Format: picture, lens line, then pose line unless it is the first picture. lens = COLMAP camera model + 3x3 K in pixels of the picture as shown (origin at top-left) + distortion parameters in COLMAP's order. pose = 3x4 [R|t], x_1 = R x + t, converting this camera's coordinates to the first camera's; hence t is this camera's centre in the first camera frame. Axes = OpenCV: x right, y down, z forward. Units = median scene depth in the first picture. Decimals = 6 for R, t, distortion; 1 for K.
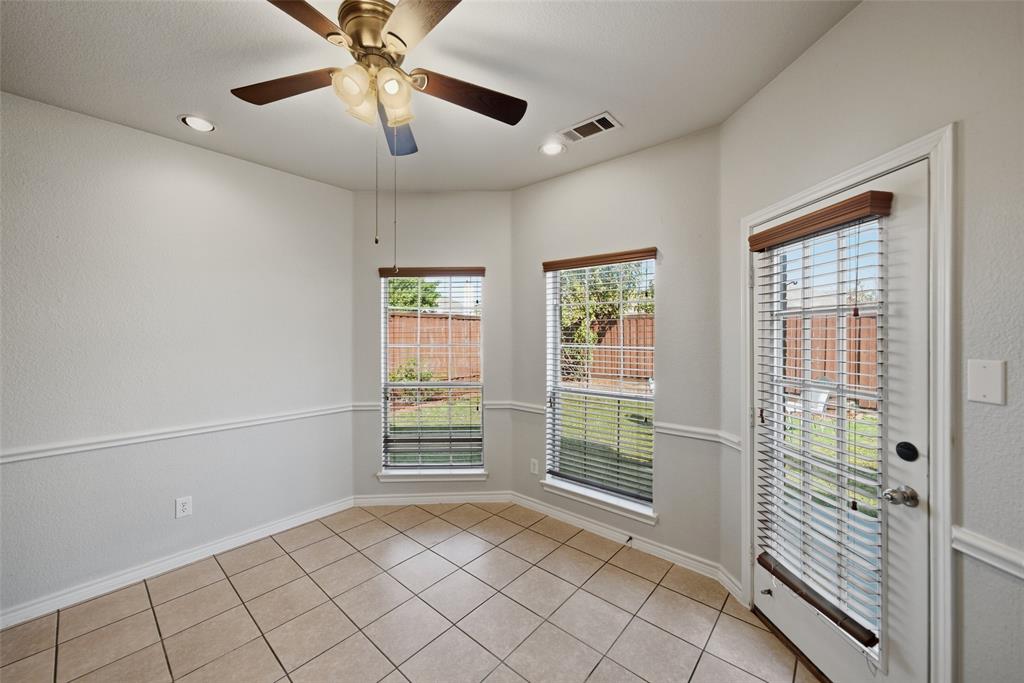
lens RADIAL K [[386.3, 0, 508.1], [0, 386.3, 337.2], [0, 0, 1]] dist [-0.000857, 0.000023]
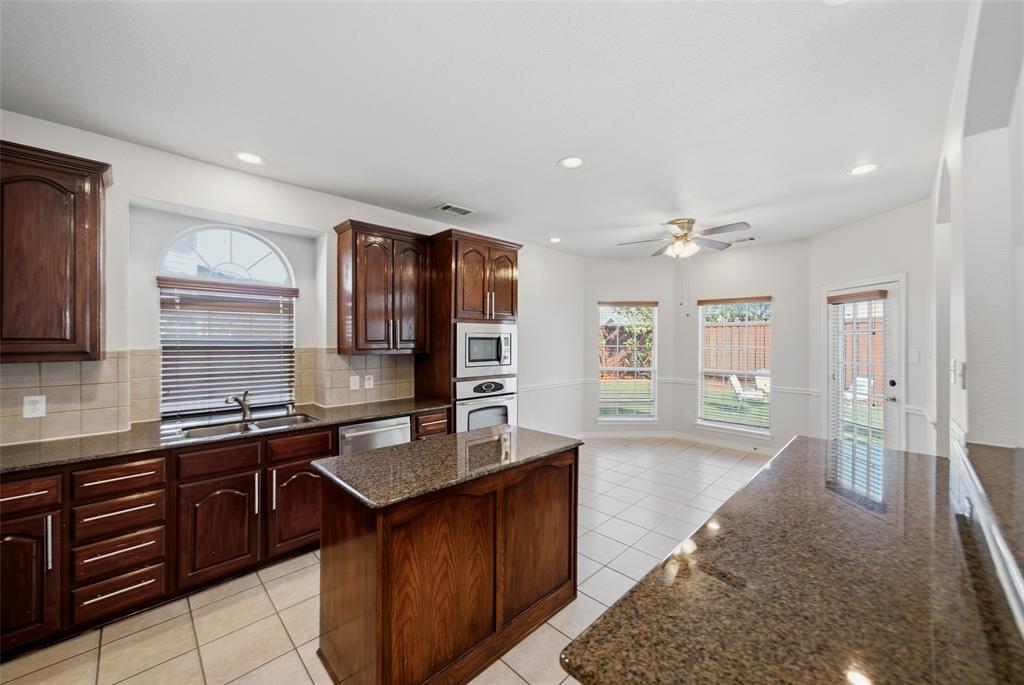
lens RADIAL K [[386.3, 0, 513.2], [0, 386.3, 340.7], [0, 0, 1]] dist [-0.000857, 0.000023]
pose [[0.998198, 0.002120, -0.059971, -1.150010], [-0.002353, 0.999990, -0.003813, 0.003250], [0.059962, 0.003947, 0.998193, -1.458177]]
